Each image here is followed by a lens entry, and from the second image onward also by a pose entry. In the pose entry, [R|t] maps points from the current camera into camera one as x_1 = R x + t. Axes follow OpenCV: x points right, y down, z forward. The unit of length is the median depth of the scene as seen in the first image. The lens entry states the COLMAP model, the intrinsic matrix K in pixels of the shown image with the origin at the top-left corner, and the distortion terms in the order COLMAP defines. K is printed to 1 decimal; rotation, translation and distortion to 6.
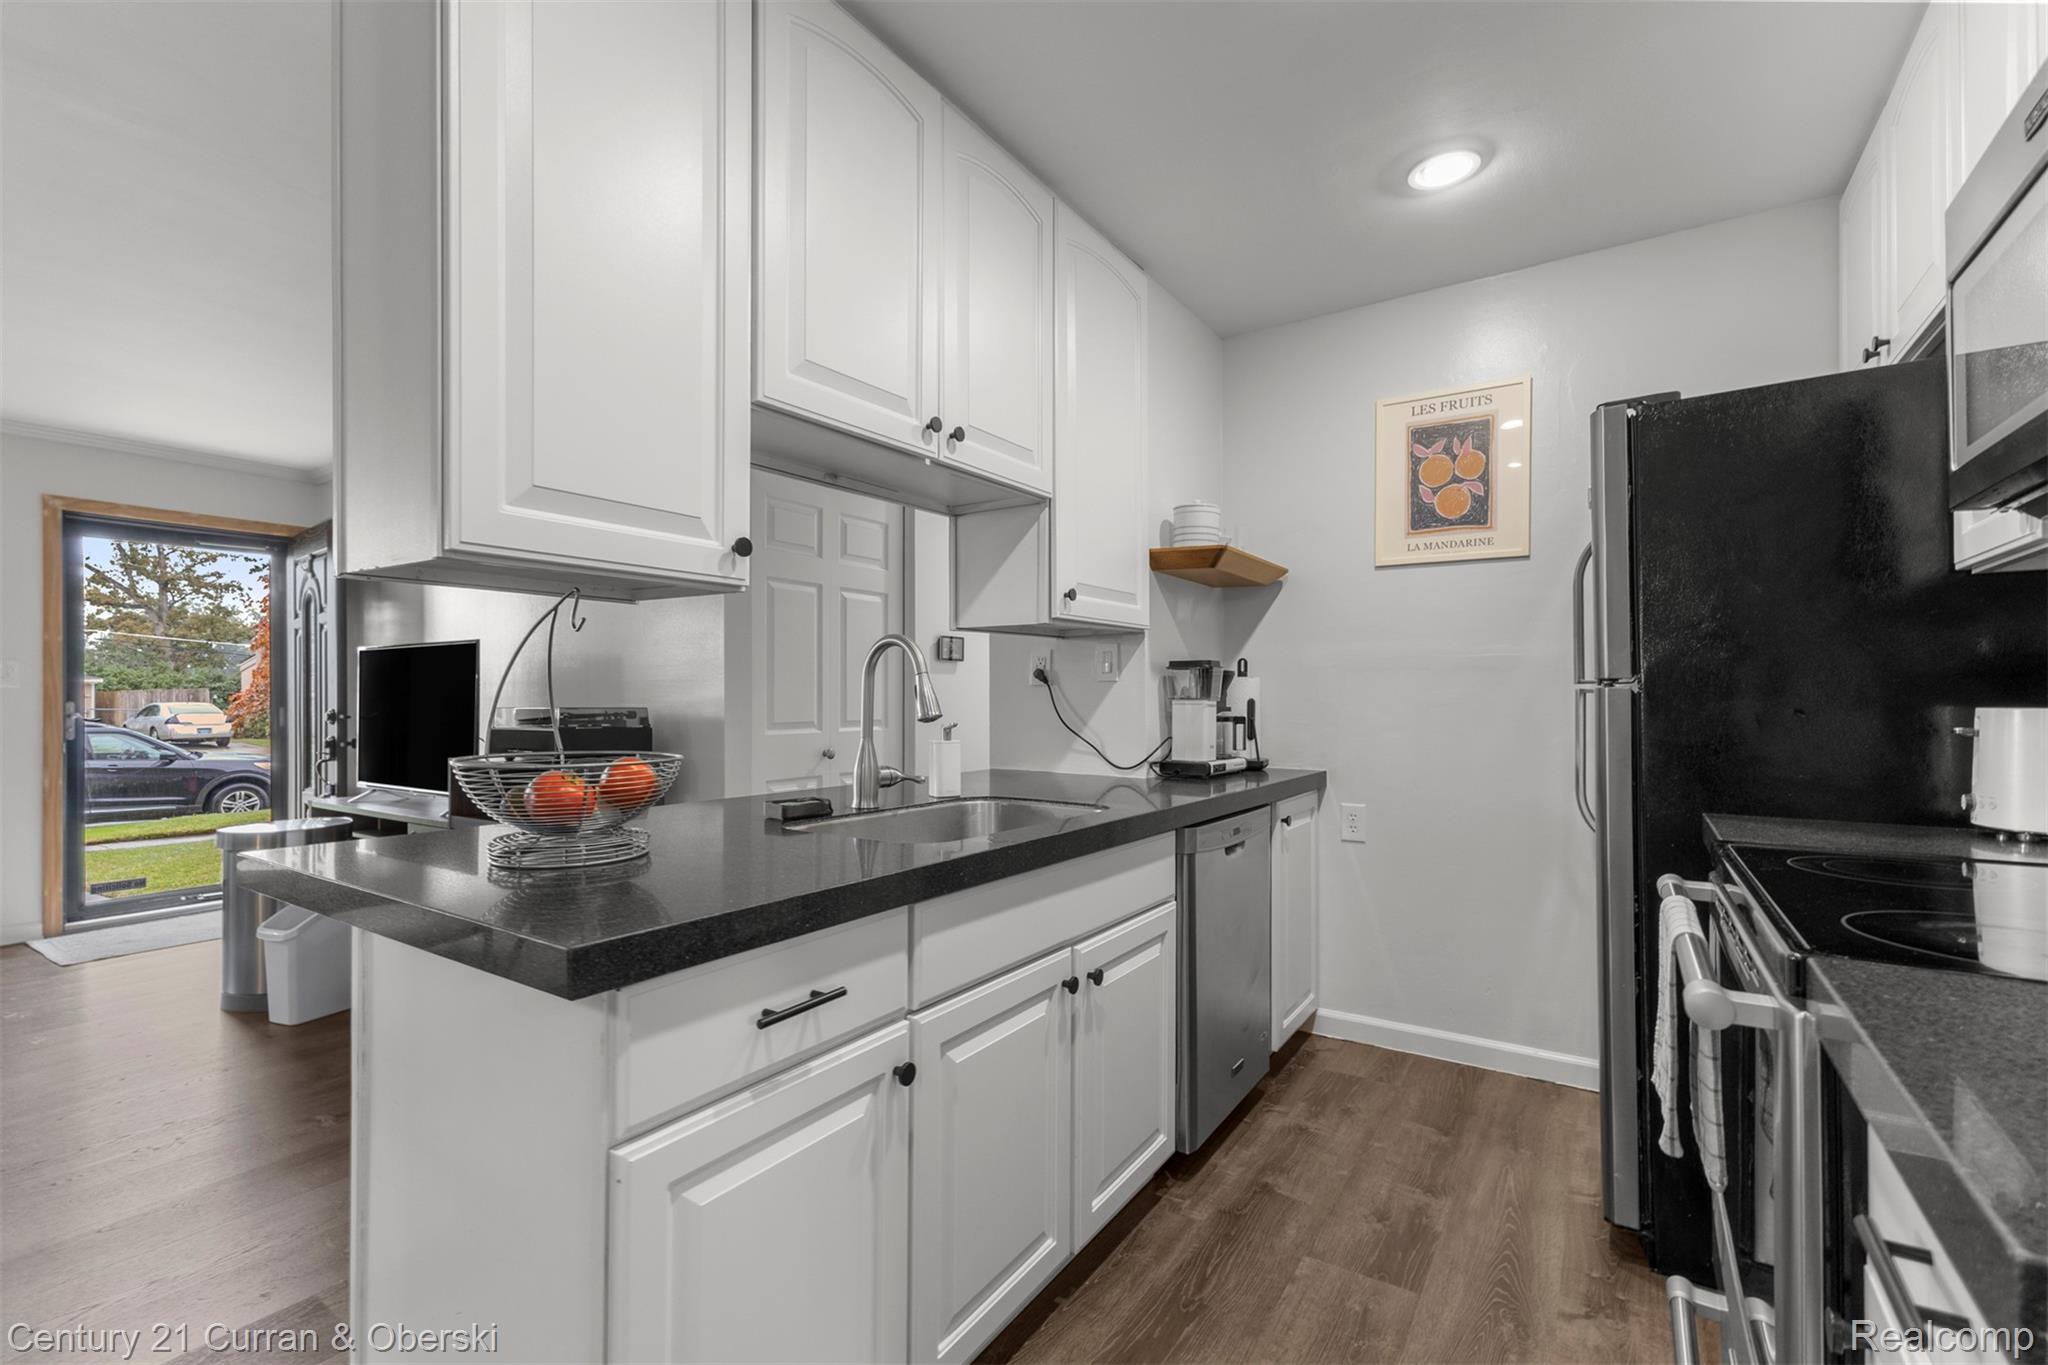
lens RADIAL K [[884.1, 0, 1036.1], [0, 884.1, 694.3], [0, 0, 1]] dist [0.008546, -0.003261]
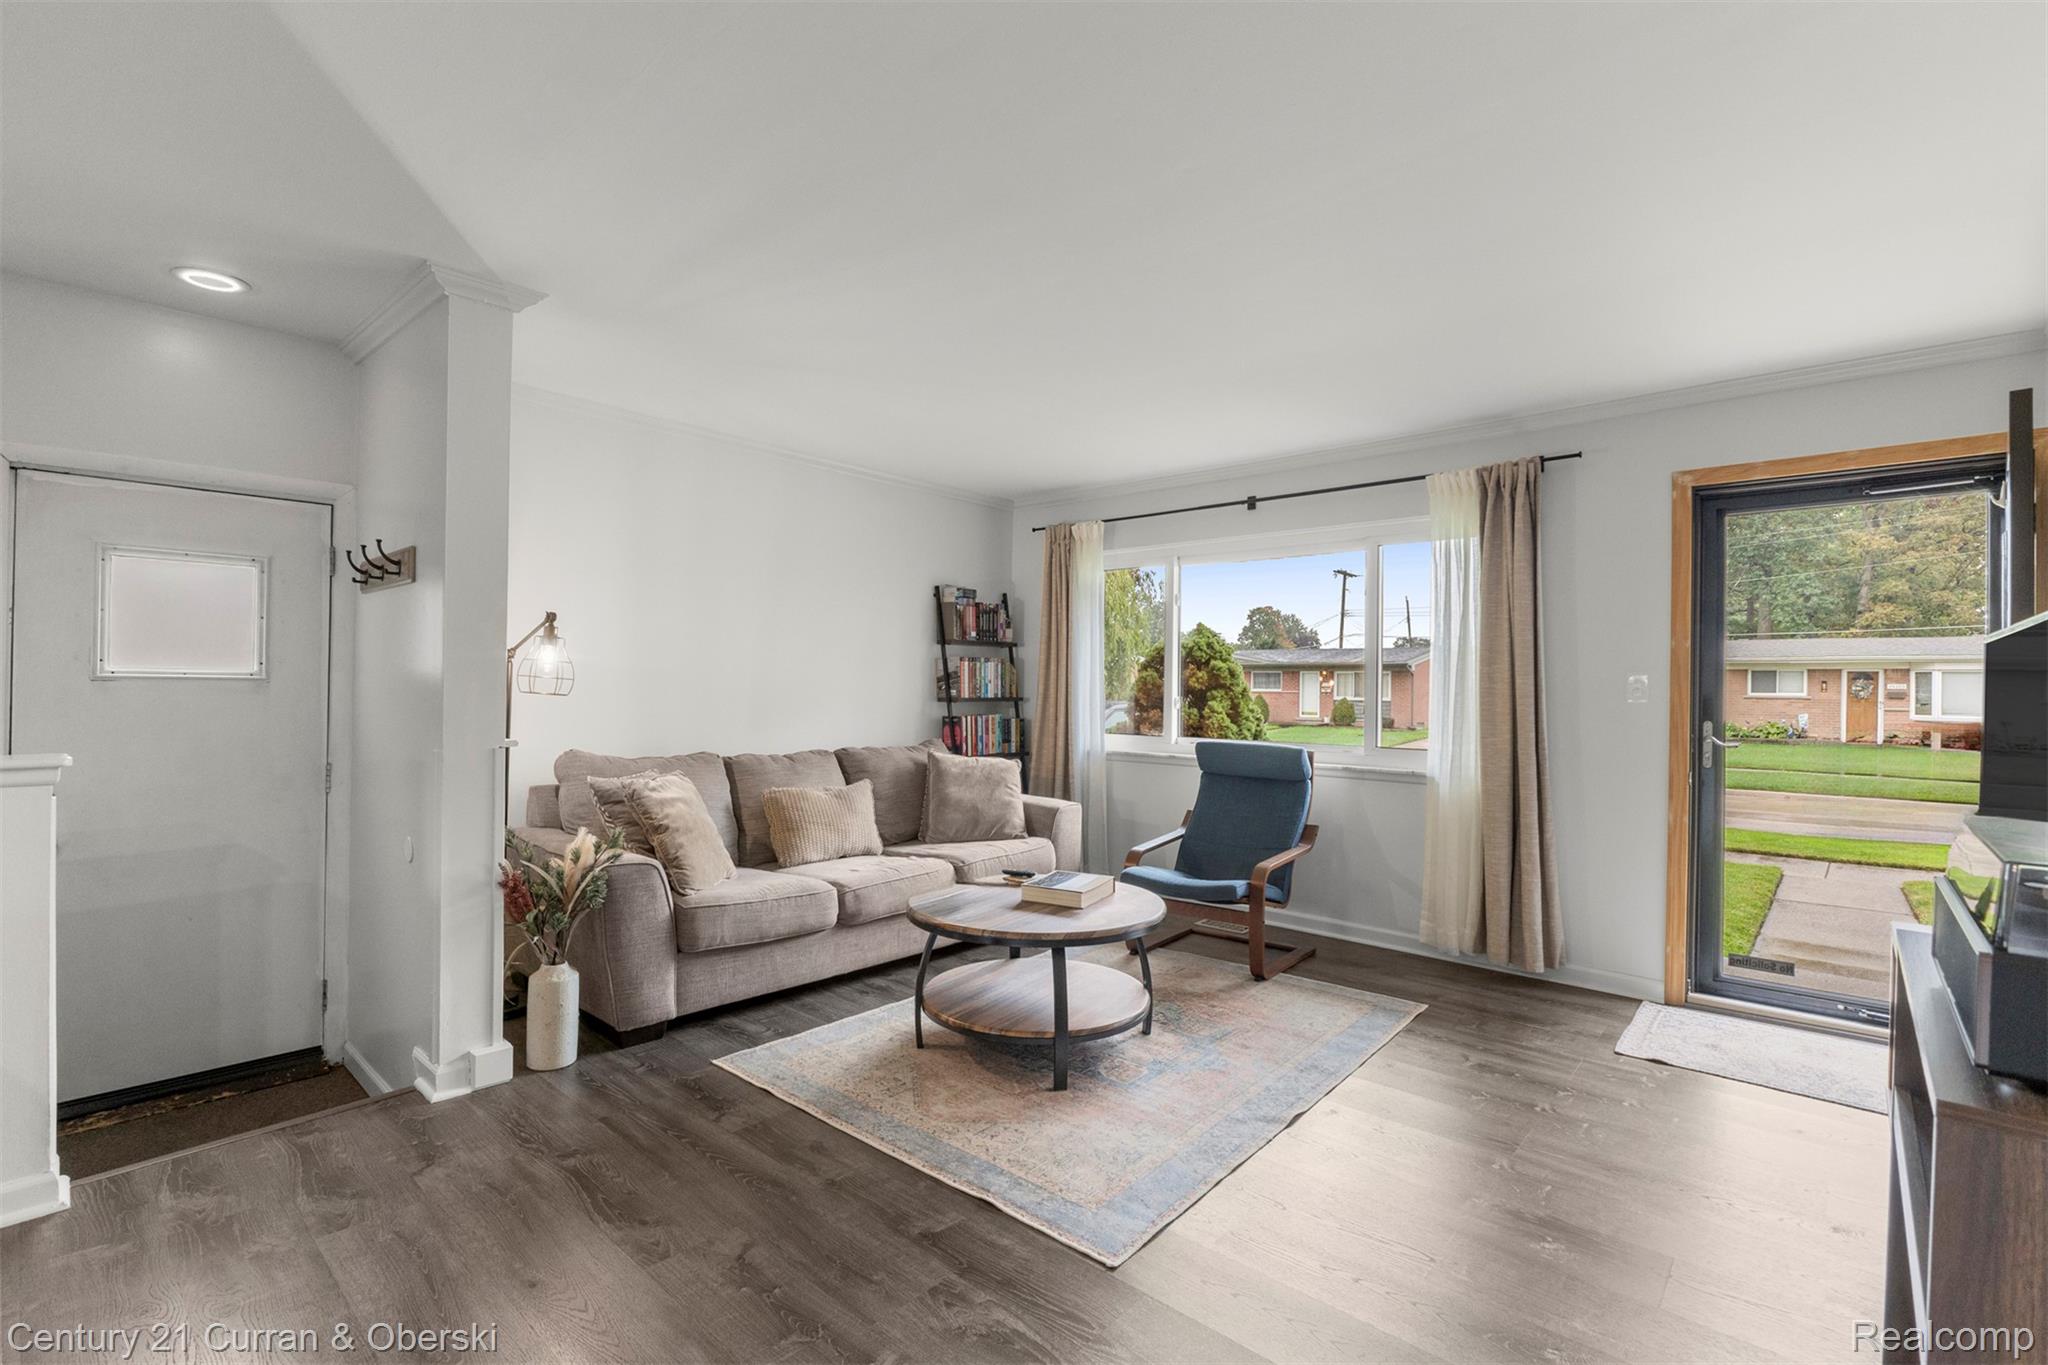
lens RADIAL K [[915.3, 0, 1023.7], [0, 915.3, 688.2], [0, 0, 1]] dist [-0.009922, 0.000570]
pose [[-0.153133, 0.002055, -0.988203, -0.296536], [-0.006800, 0.999972, 0.003133, -0.035014], [0.988182, 0.007199, -0.153115, 0.882898]]
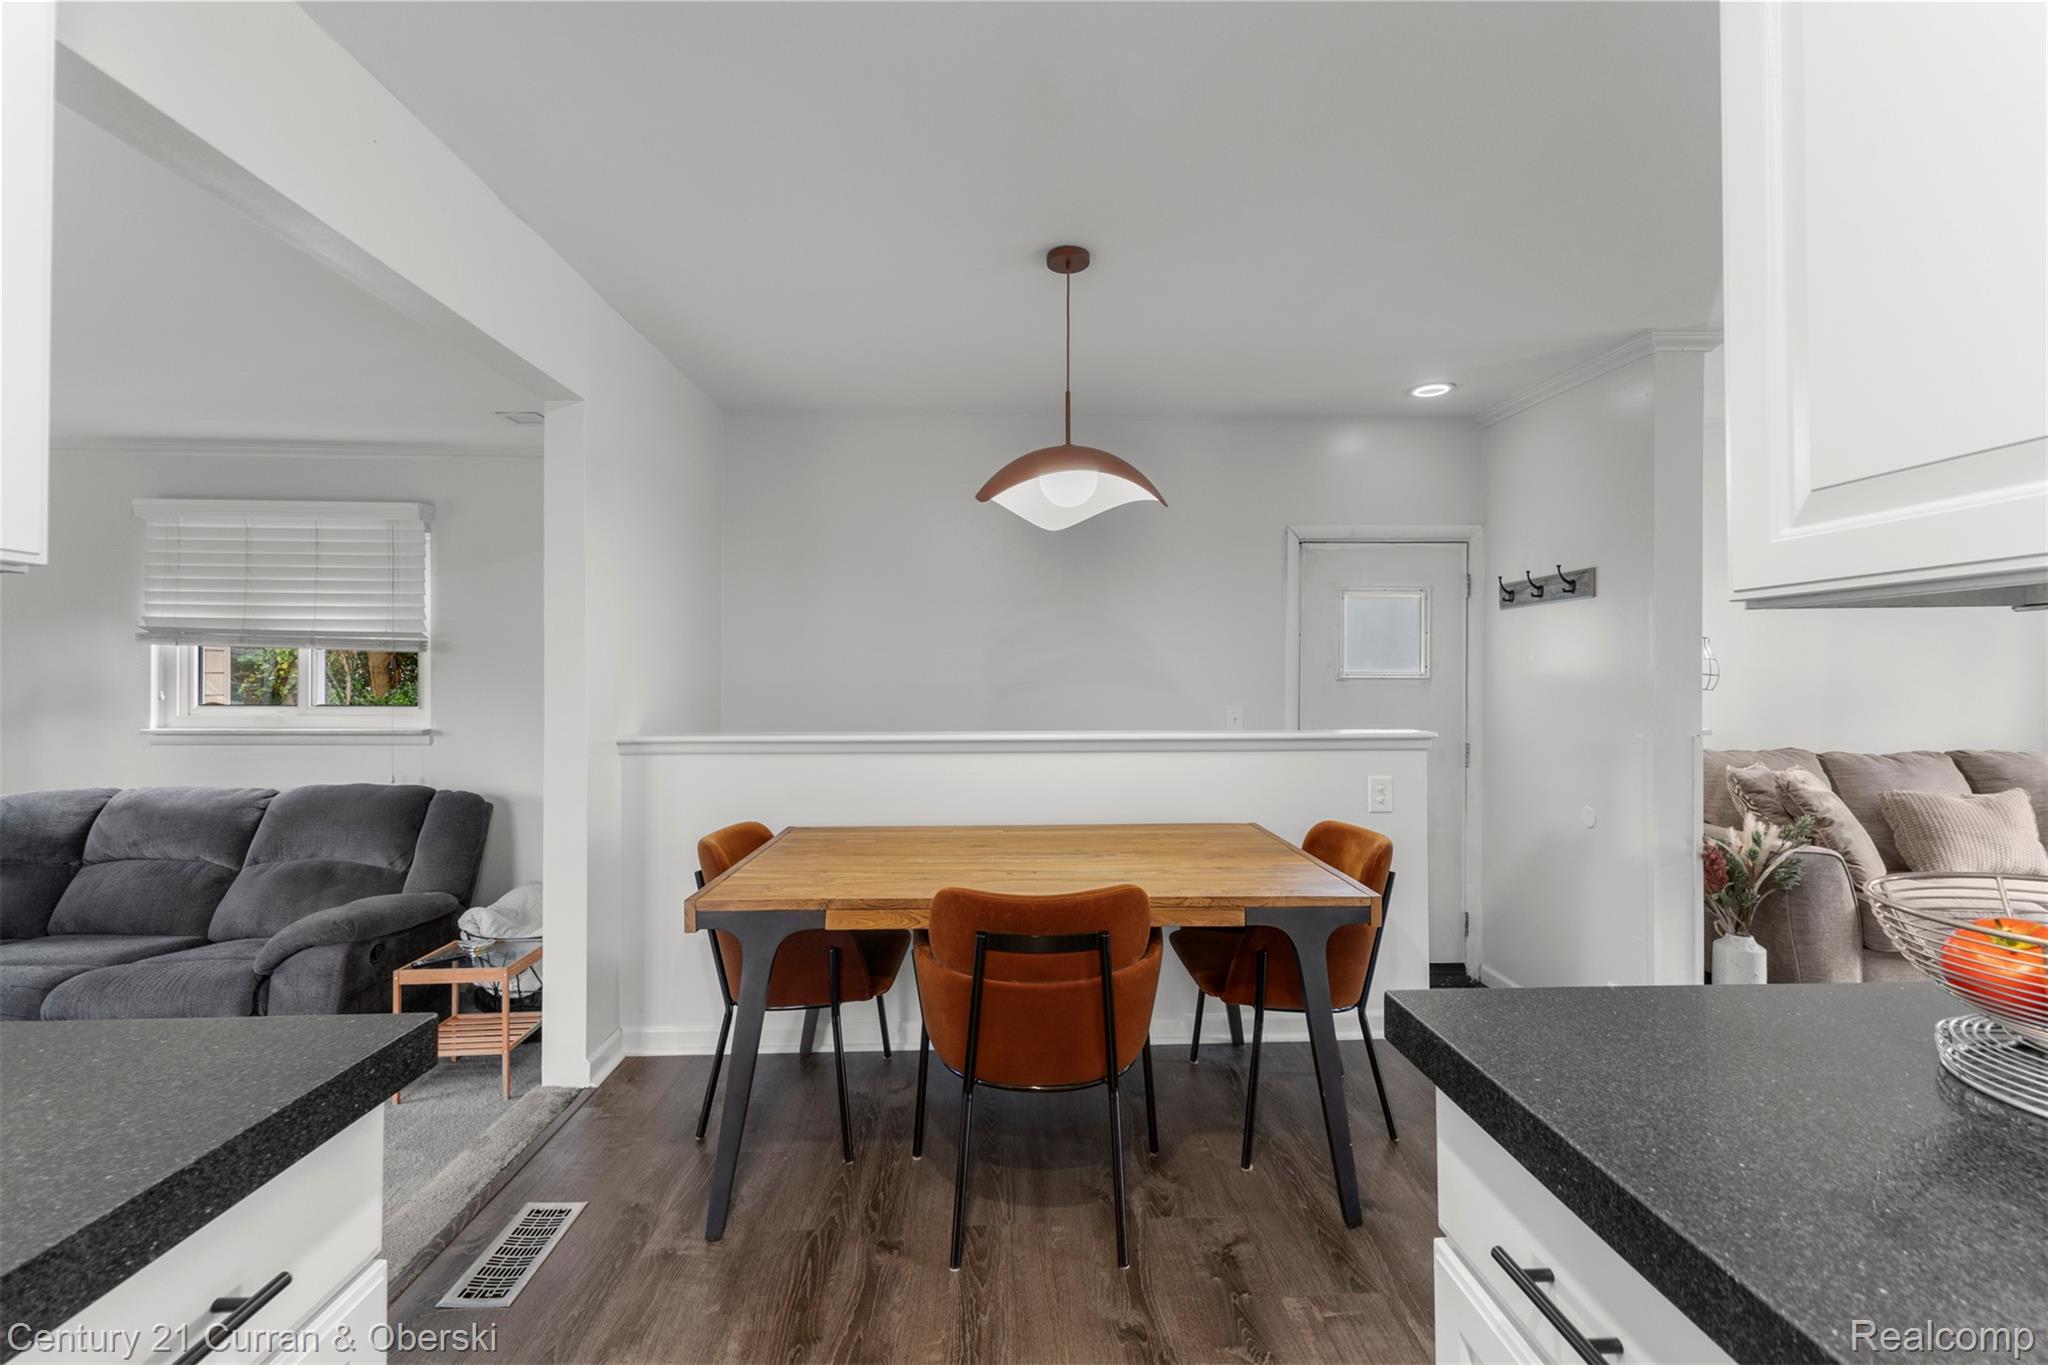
lens RADIAL K [[884.1, 0, 1028.7], [0, 884.1, 673.8], [0, 0, 1]] dist [0.008546, -0.003261]
pose [[-0.811531, 0.000495, -0.584310, 0.169757], [0.004545, 0.999975, -0.005465, -0.038533], [0.584292, -0.007090, -0.811512, 0.547628]]
